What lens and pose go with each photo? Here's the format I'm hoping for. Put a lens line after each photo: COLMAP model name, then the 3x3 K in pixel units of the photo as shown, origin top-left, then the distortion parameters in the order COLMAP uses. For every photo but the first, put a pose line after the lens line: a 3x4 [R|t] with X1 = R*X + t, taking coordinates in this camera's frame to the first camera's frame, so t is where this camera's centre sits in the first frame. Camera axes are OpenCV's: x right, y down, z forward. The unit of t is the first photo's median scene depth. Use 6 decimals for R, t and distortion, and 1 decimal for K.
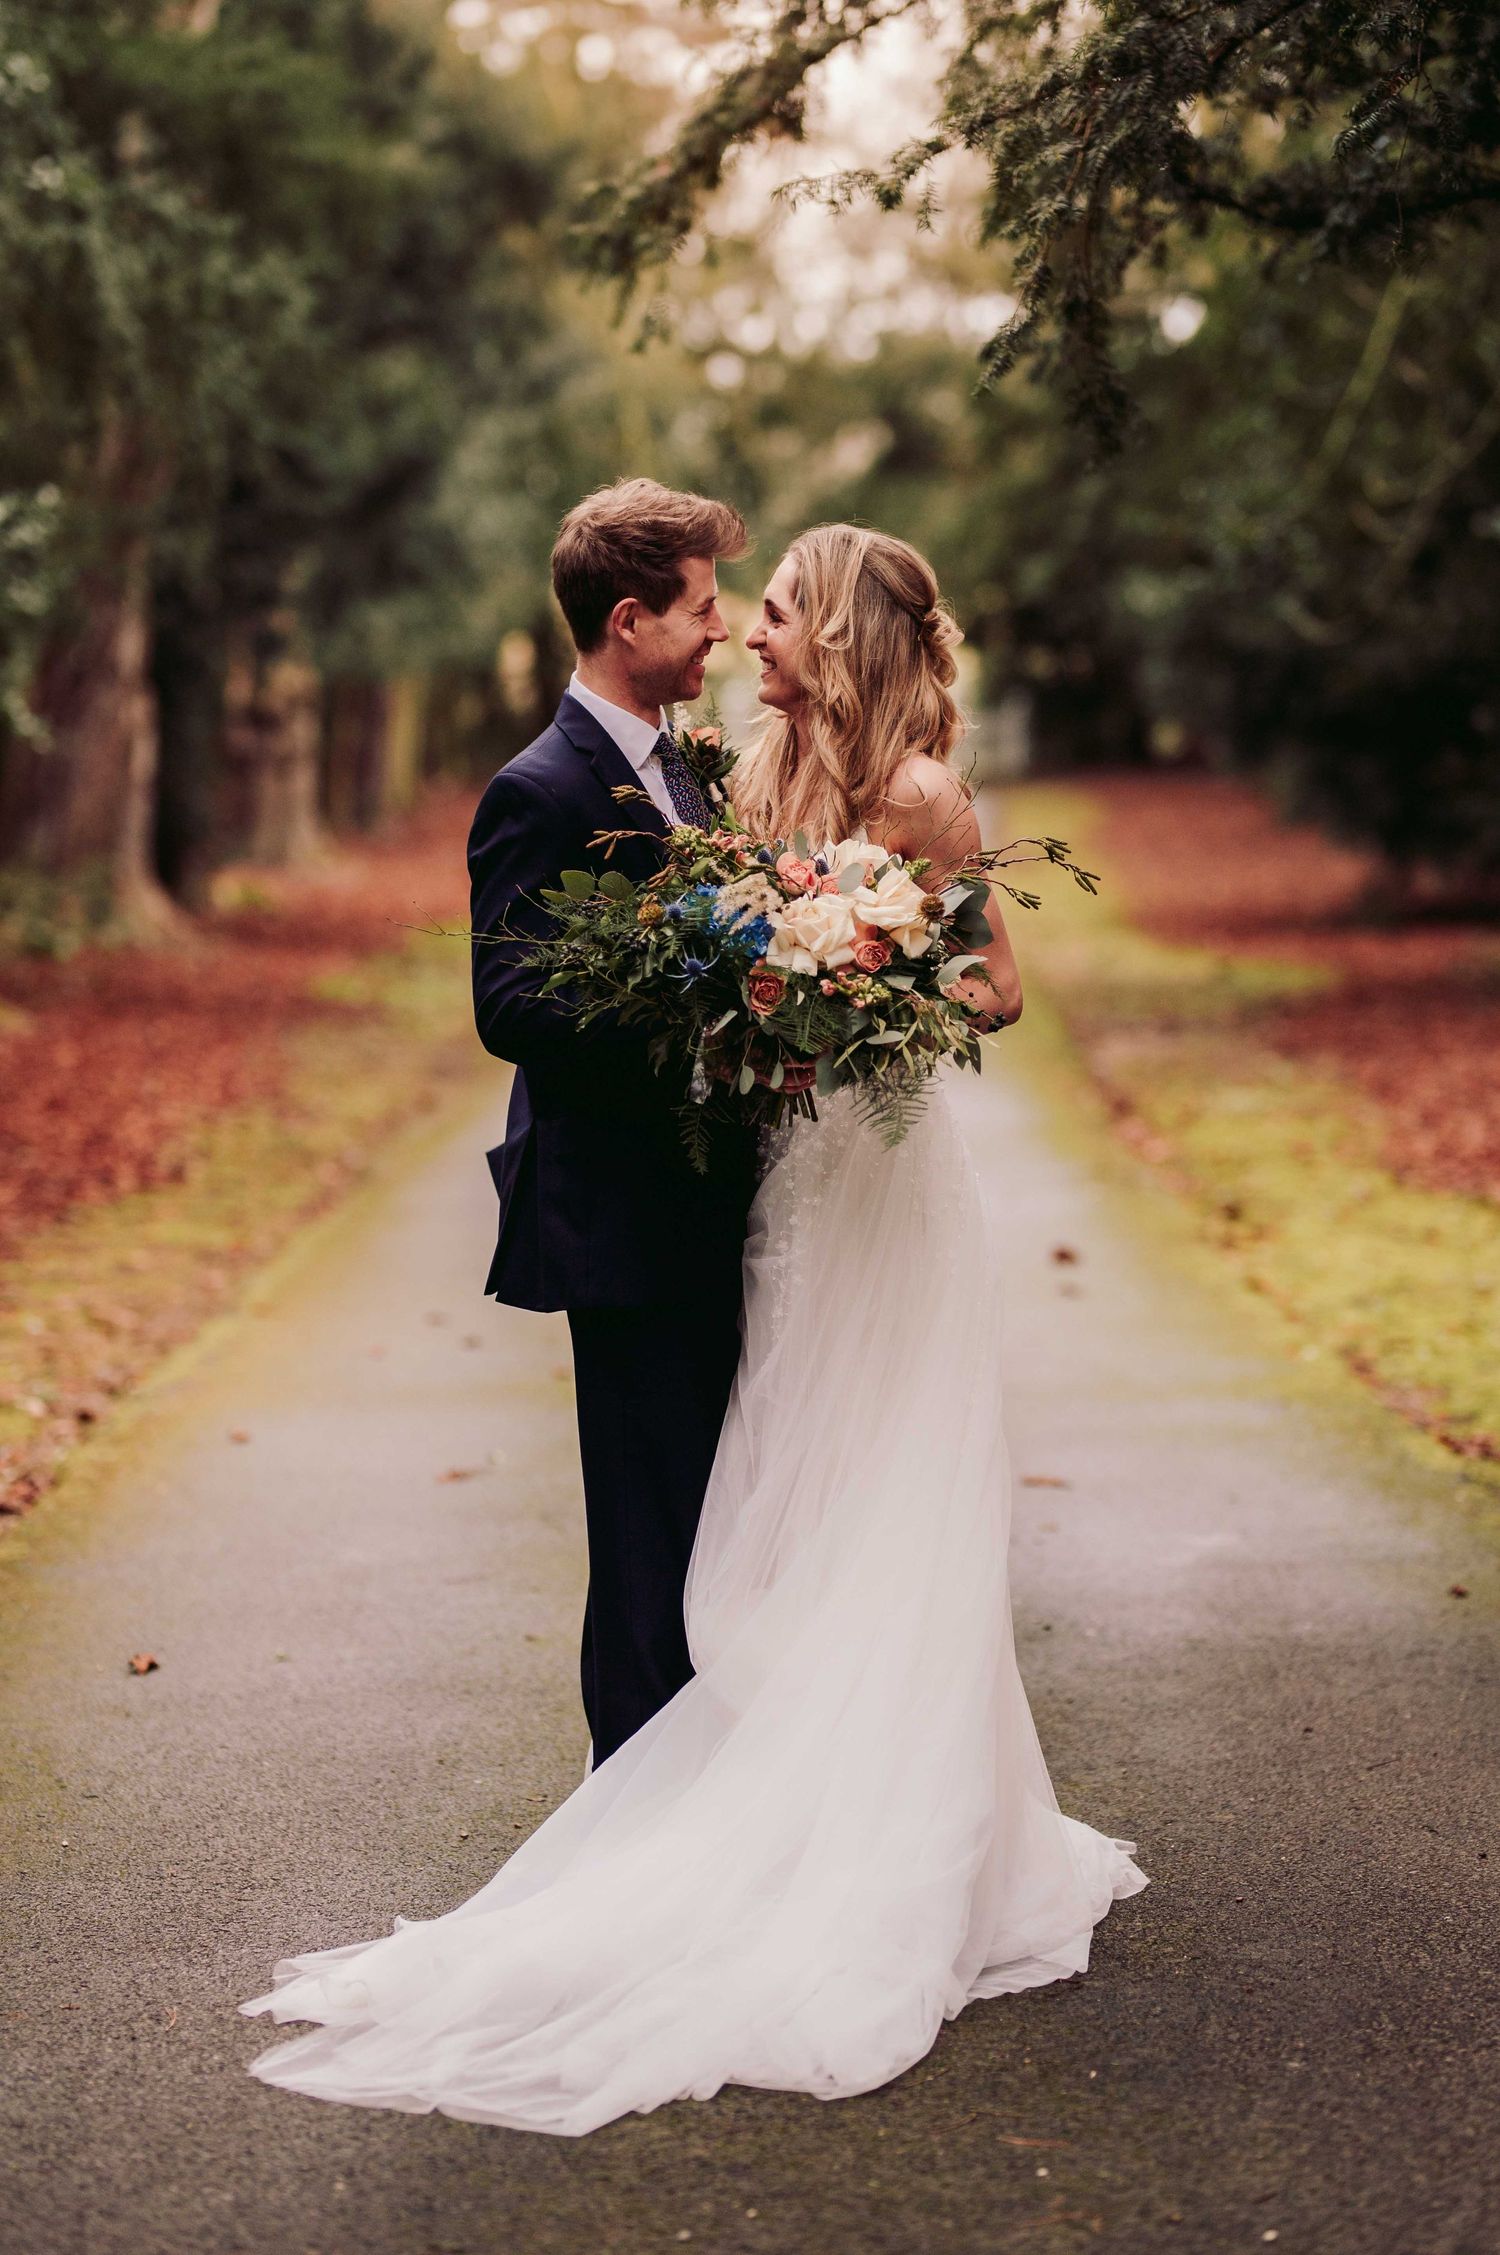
lens RADIAL K [[5548.9, 0, 750.0], [0, 5548.9, 1127.5], [0, 0, 1]] dist [0.113174, -0.167085]
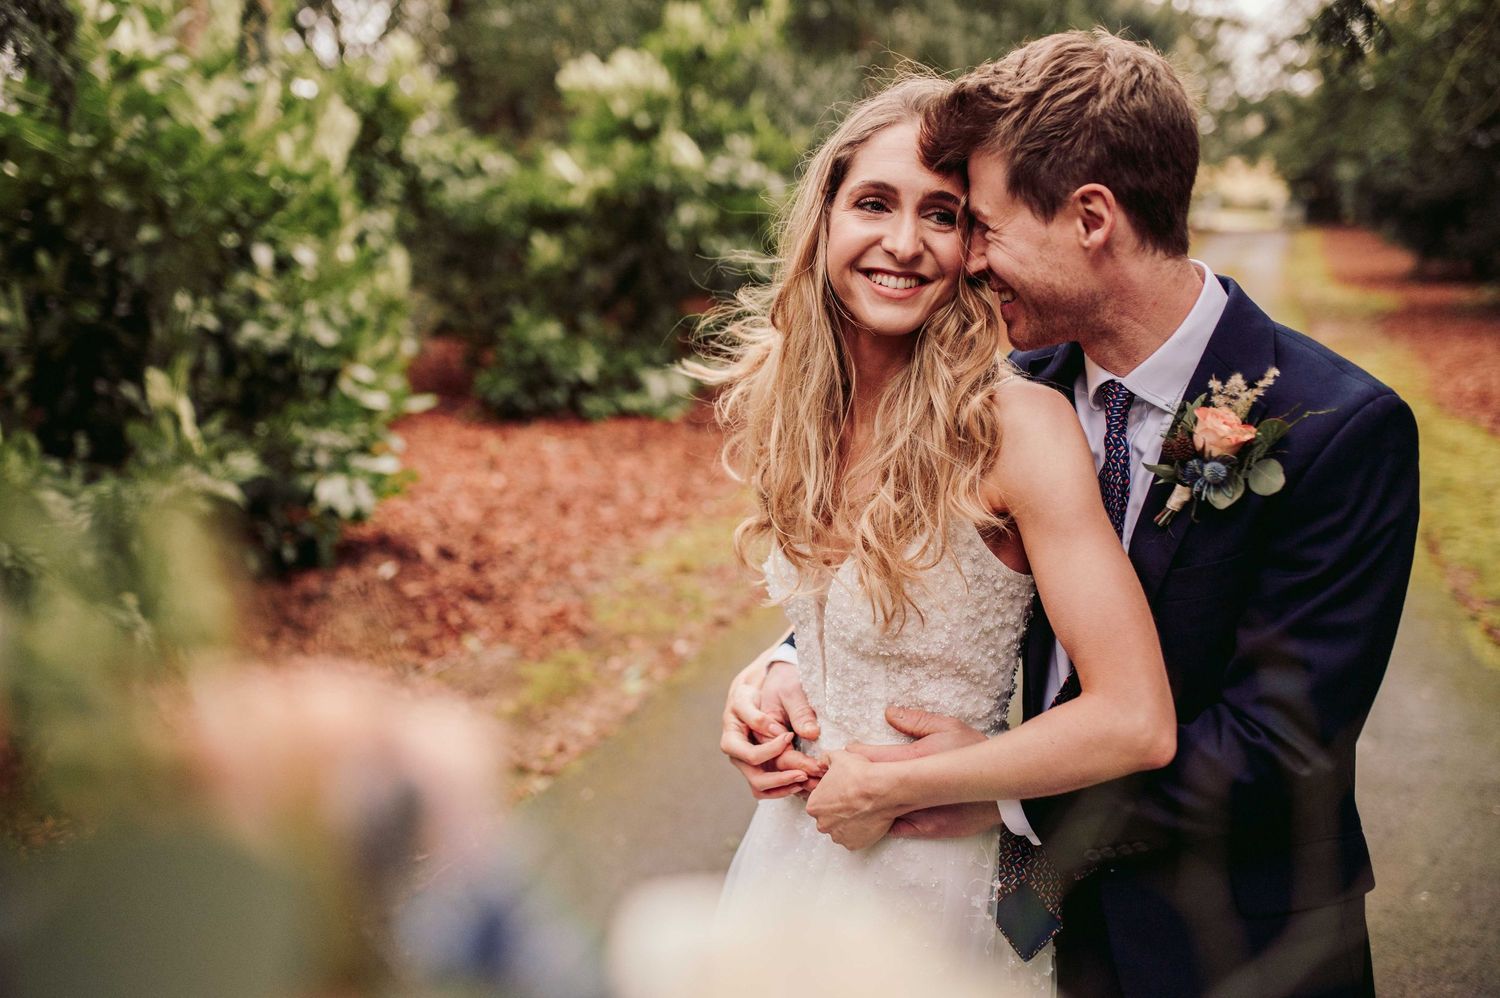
lens RADIAL K [[1494.1, 0, 750.0], [0, 1494.1, 499.0], [0, 0, 1]] dist [-0.065260, 0.003192]
pose [[0.954555, 0.057537, -0.292429, 0.009961], [-0.020766, 0.991644, 0.127326, -0.018158], [0.297311, -0.115467, 0.947773, 0.167428]]
